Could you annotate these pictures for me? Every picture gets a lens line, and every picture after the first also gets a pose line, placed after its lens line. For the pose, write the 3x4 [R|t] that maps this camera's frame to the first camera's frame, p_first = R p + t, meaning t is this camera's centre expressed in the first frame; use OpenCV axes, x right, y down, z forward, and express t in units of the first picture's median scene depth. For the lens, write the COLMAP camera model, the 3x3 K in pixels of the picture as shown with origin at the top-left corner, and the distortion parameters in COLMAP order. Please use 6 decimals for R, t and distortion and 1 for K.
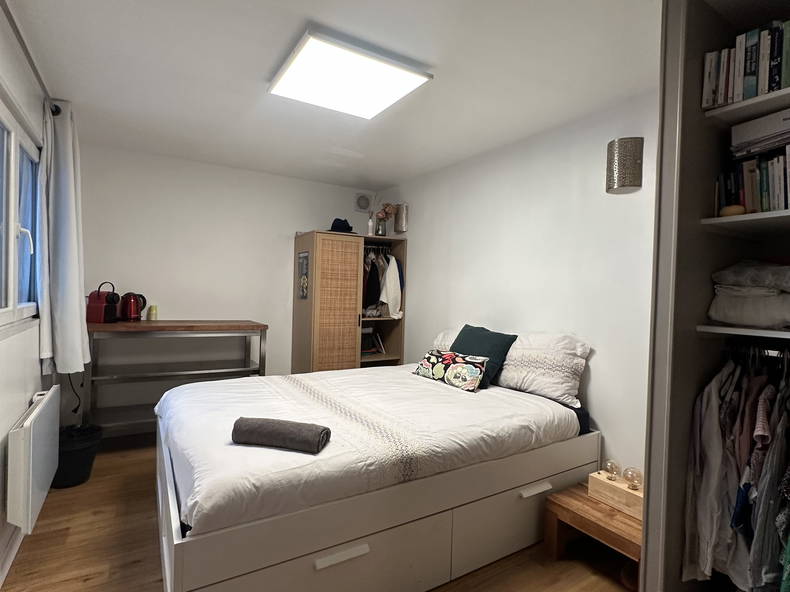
lens RADIAL K [[418.6, 0, 395.0], [0, 418.6, 296.0], [0, 0, 1]] dist [-0.005752, 0.000087]
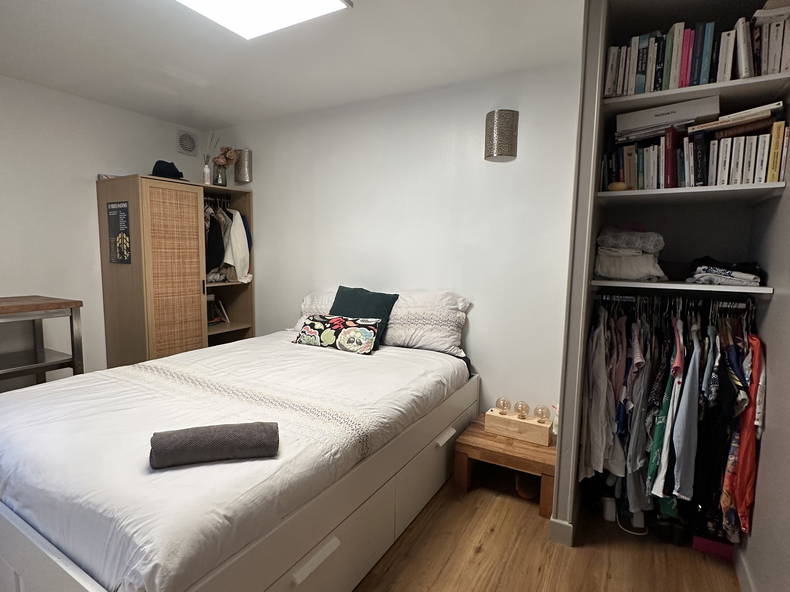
lens RADIAL K [[418.6, 0, 395.0], [0, 418.6, 296.0], [0, 0, 1]] dist [-0.005752, 0.000087]
pose [[0.881011, -0.065885, 0.468485, -0.266873], [0.015478, 0.993739, 0.110645, -0.021288], [-0.472842, -0.090228, 0.876515, 0.145112]]
